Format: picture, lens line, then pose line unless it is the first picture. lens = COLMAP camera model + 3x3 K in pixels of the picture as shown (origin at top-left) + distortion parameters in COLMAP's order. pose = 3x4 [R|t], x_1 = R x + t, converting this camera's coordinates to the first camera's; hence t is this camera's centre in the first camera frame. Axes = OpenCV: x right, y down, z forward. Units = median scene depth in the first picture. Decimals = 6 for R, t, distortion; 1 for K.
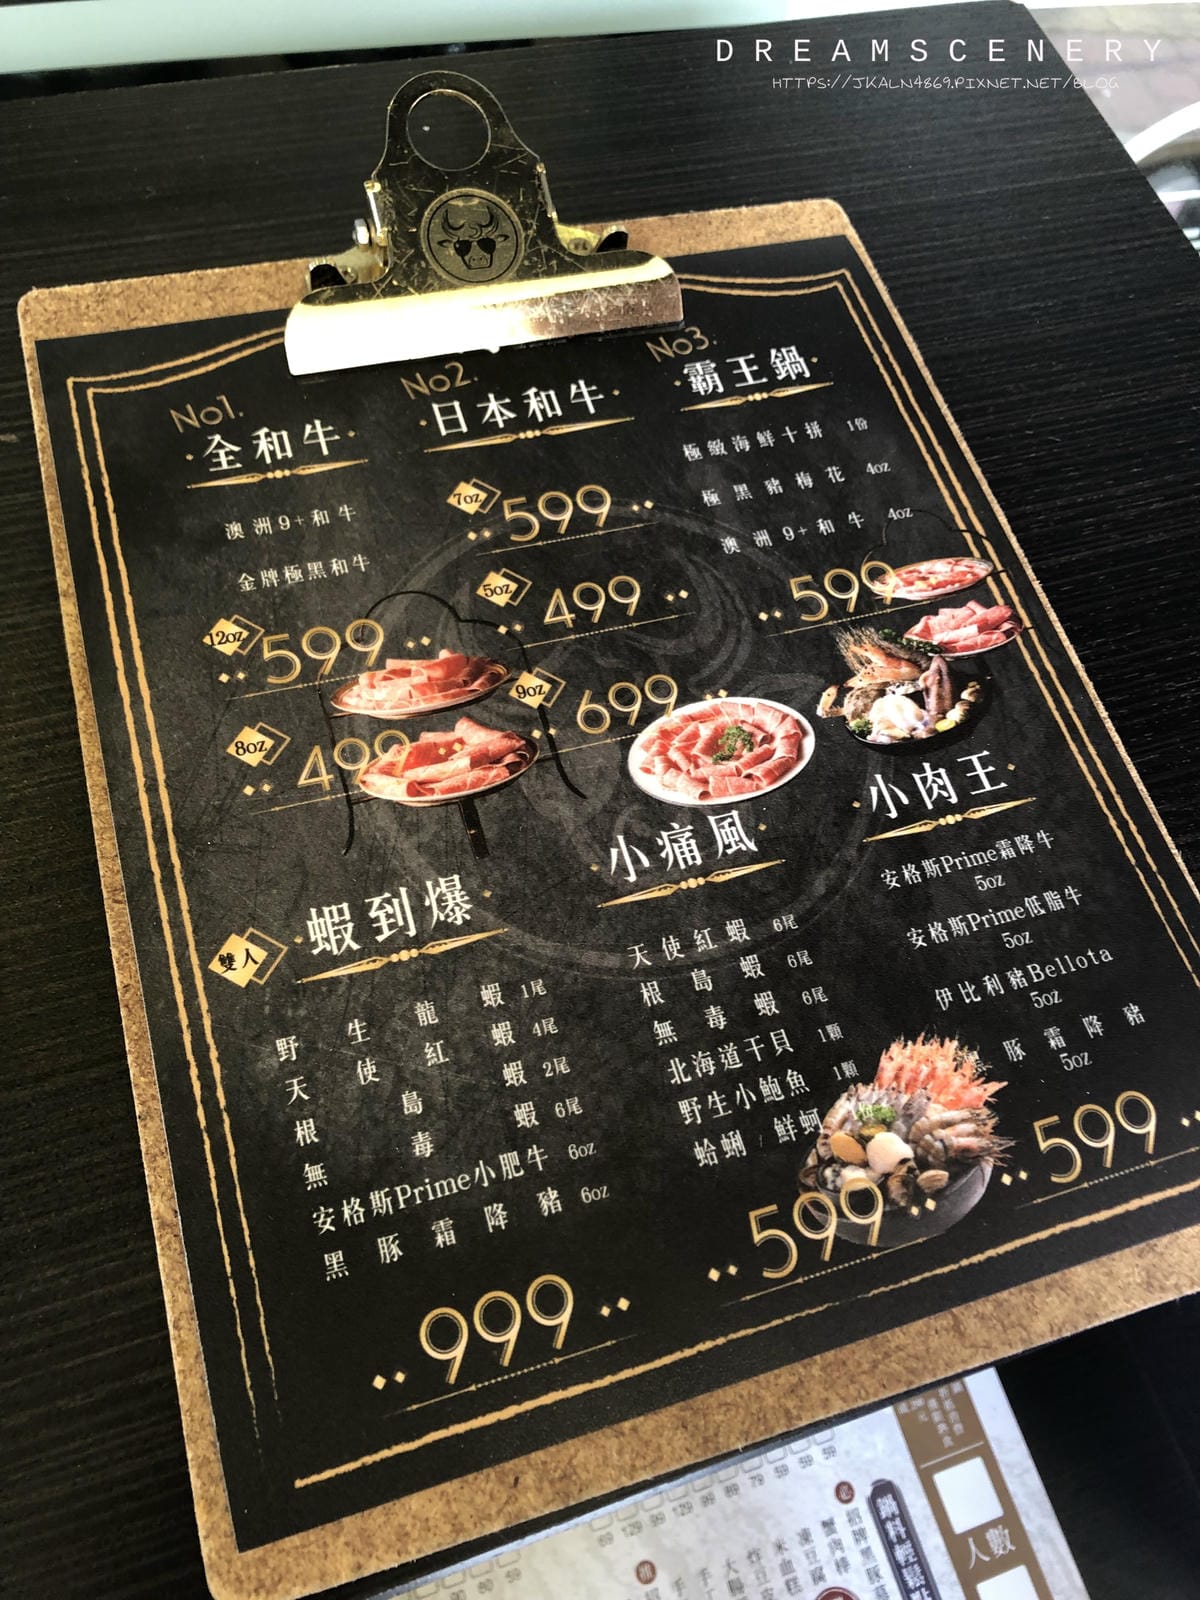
lens RADIAL K [[1333.5, 0, 591.6], [0, 1333.5, 796.4], [0, 0, 1]] dist [0.022303, -0.064734]
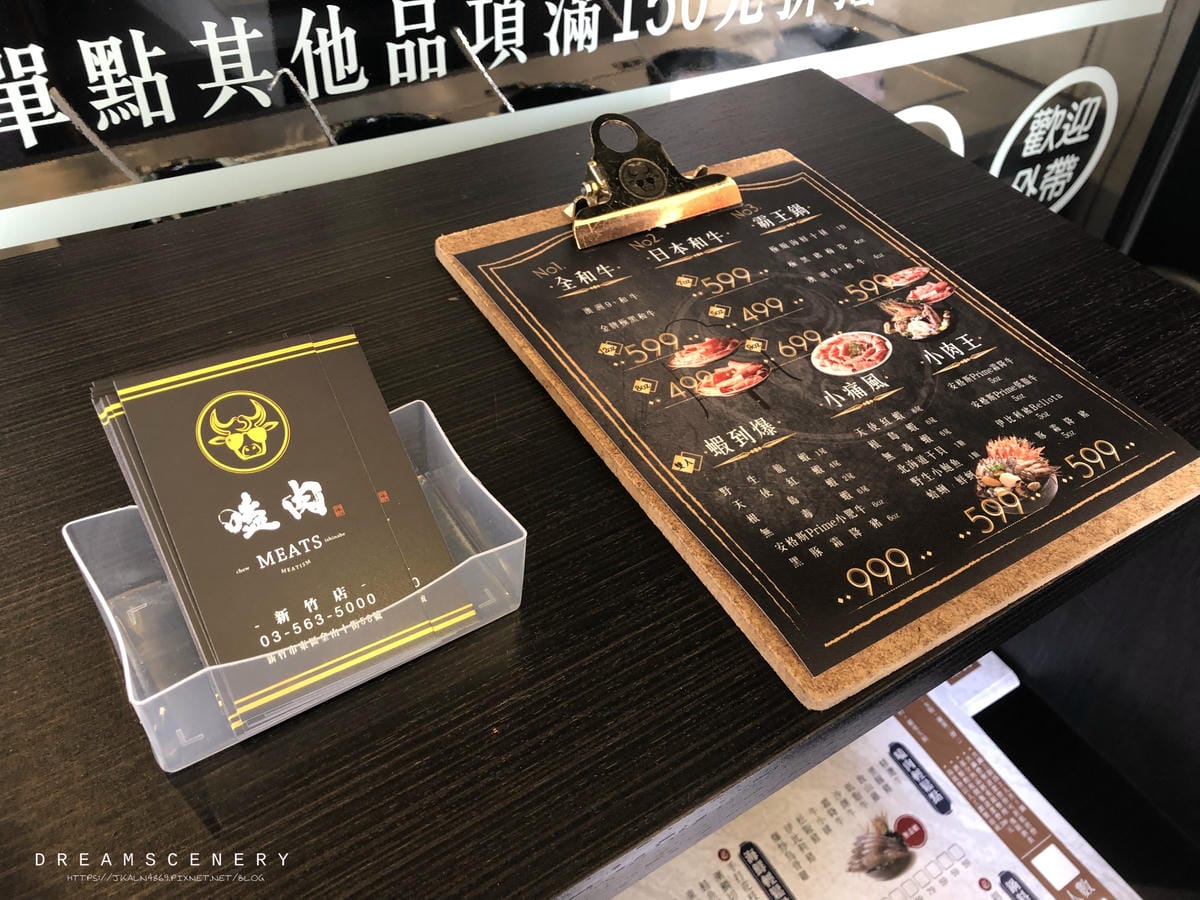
lens RADIAL K [[1000.1, 0, 592.1], [0, 1000.1, 457.6], [0, 0, 1]] dist [0.022303, -0.064734]
pose [[0.965705, -0.209872, 0.152866, -0.552721], [0.244979, 0.931562, -0.268657, 0.427840], [-0.086021, 0.296892, 0.951029, -0.381381]]
